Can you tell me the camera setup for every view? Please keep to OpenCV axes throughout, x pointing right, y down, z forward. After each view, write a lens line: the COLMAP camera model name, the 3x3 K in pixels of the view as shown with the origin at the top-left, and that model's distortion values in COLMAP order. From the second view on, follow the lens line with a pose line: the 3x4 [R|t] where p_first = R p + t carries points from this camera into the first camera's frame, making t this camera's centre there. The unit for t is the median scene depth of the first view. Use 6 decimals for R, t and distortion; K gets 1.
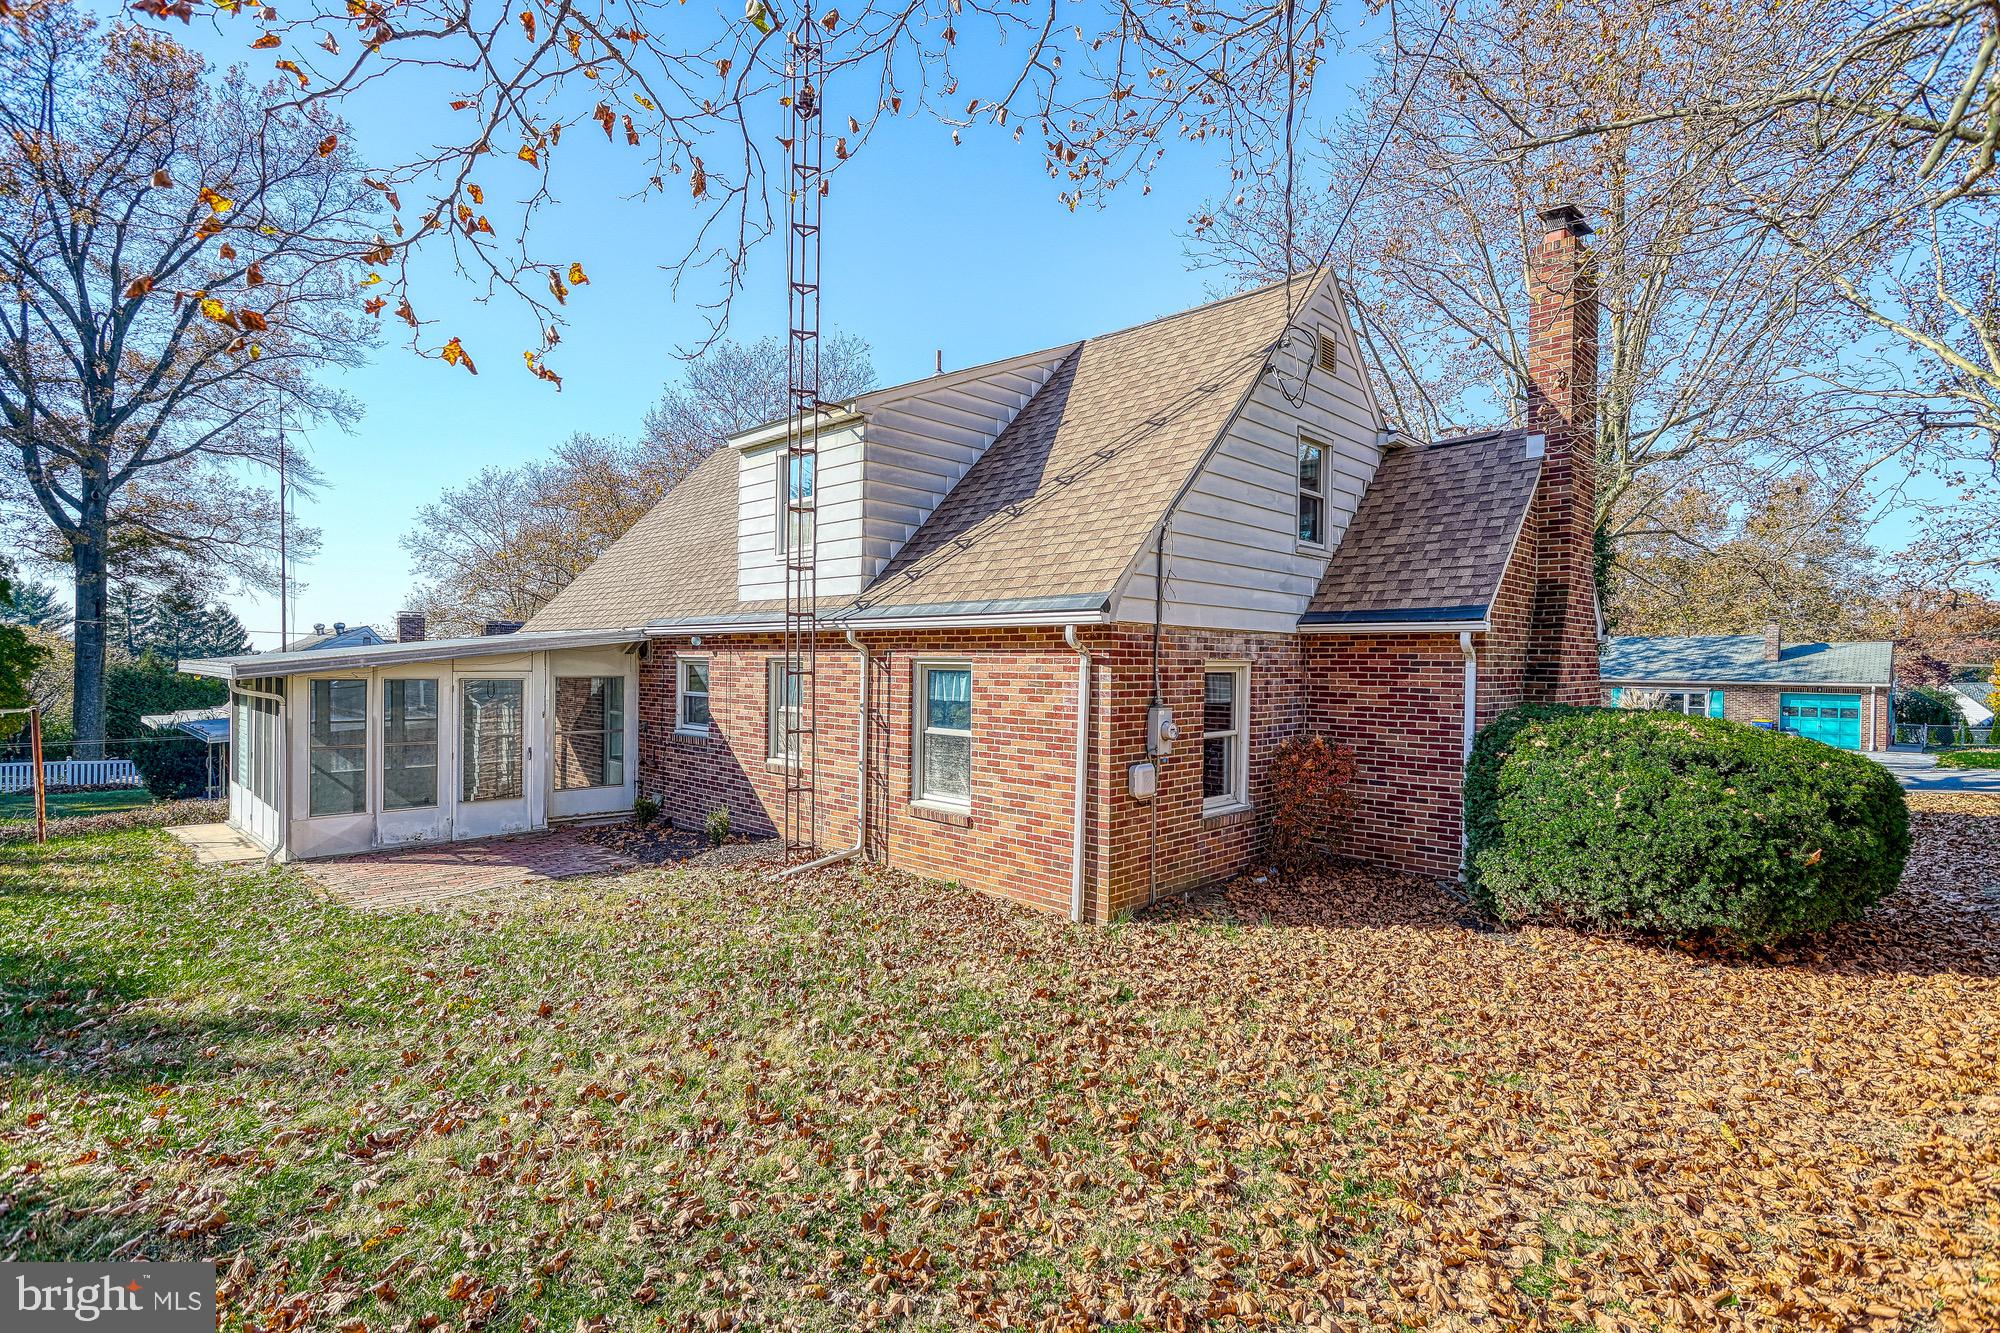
lens RADIAL K [[947.1, 0, 1000.0], [0, 947.1, 666.5], [0, 0, 1]] dist [0.000791, 0.000345]
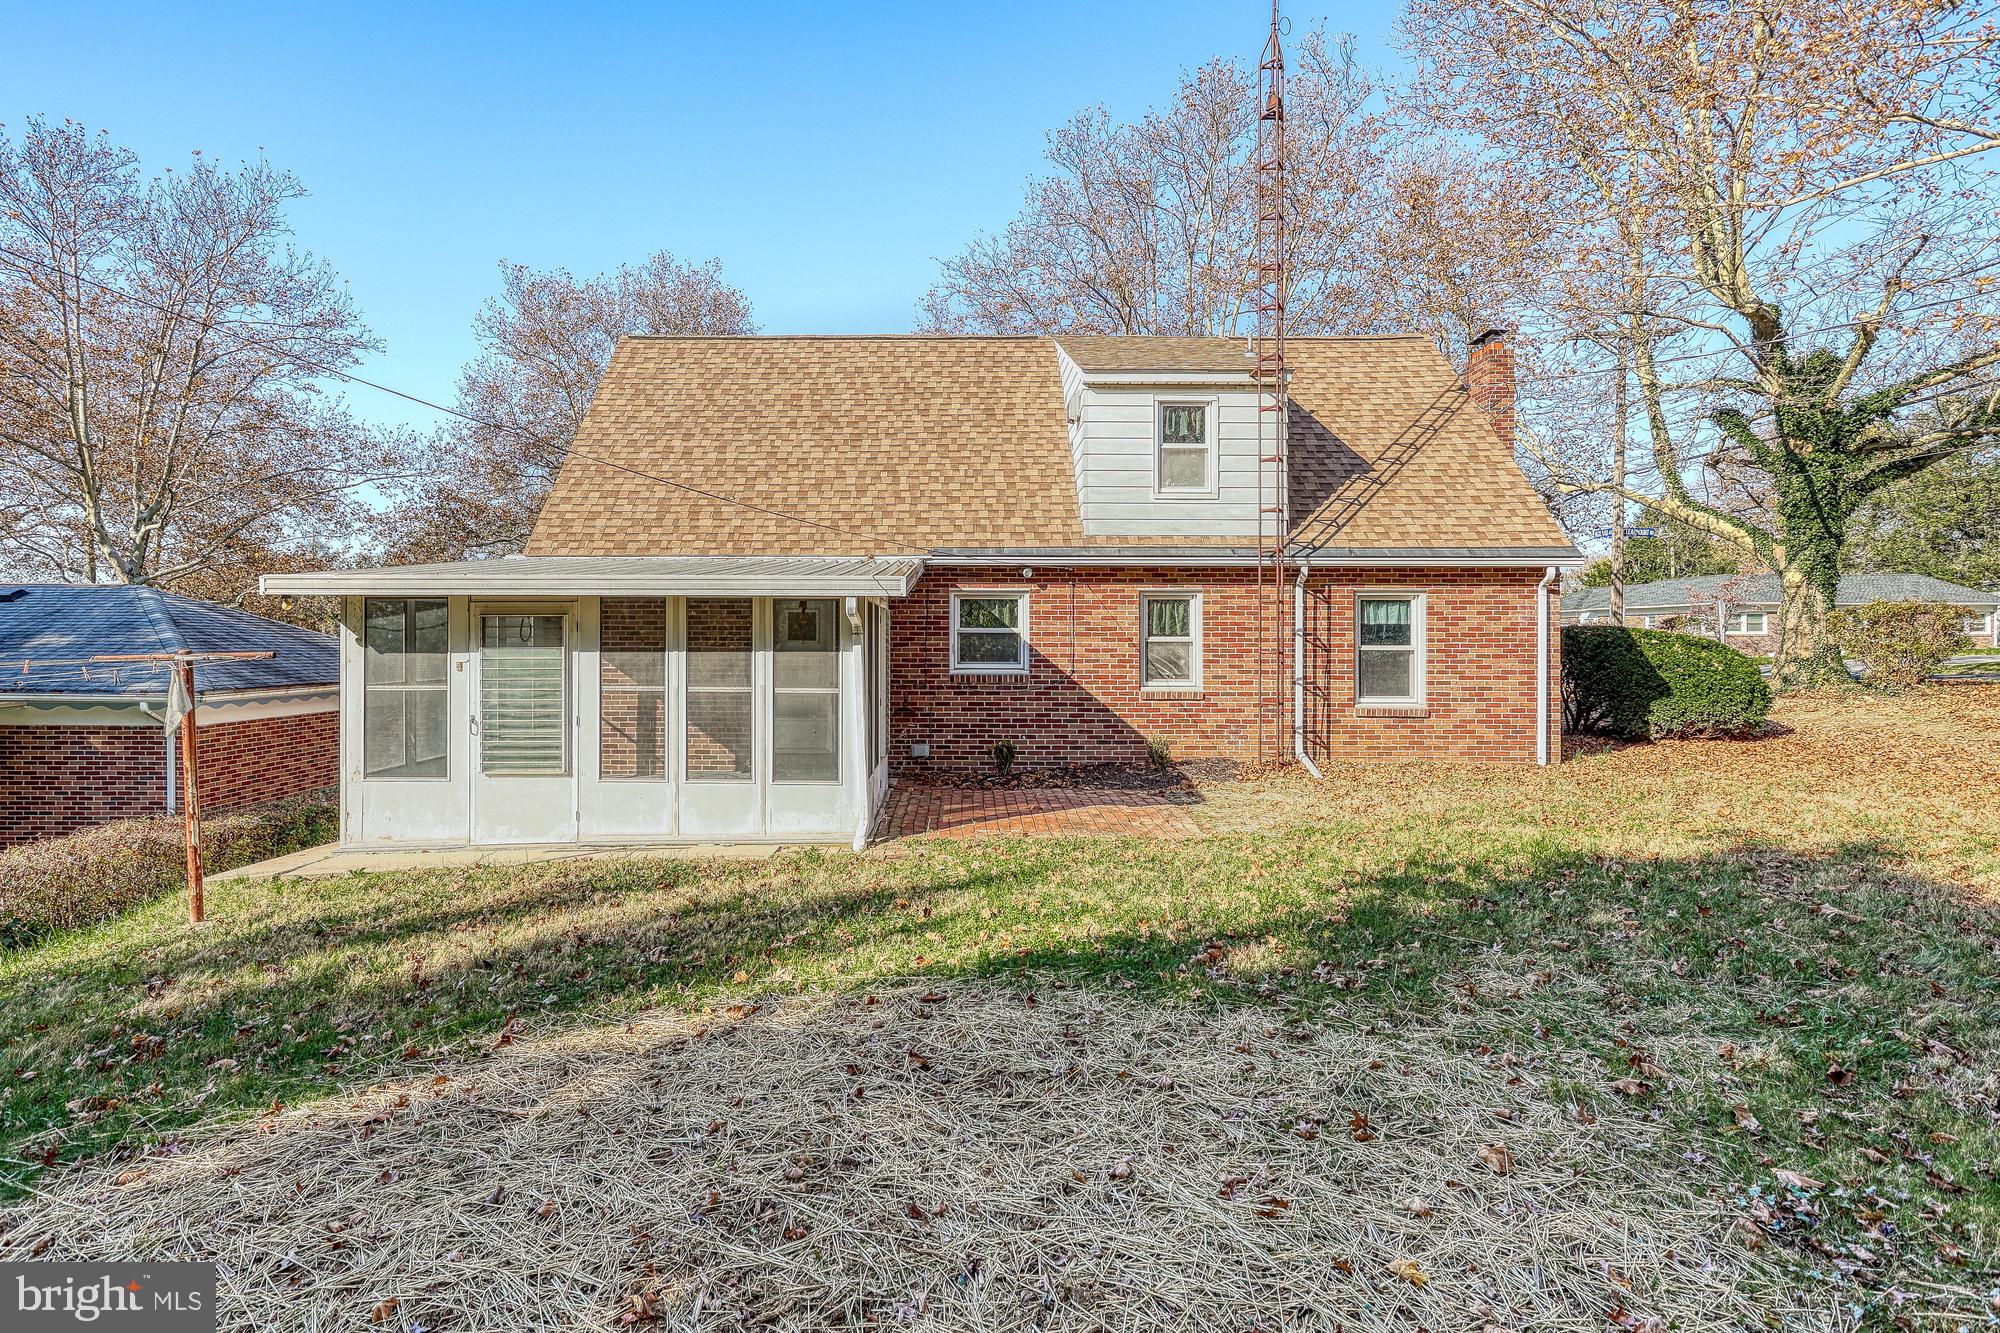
lens RADIAL K [[947.1, 0, 1000.0], [0, 947.1, 666.5], [0, 0, 1]] dist [0.000791, 0.000345]
pose [[0.728065, -0.018309, 0.685263, -1.238170], [0.008950, 0.999812, 0.017204, 0.063032], [-0.685449, -0.006392, 0.728092, 0.397151]]
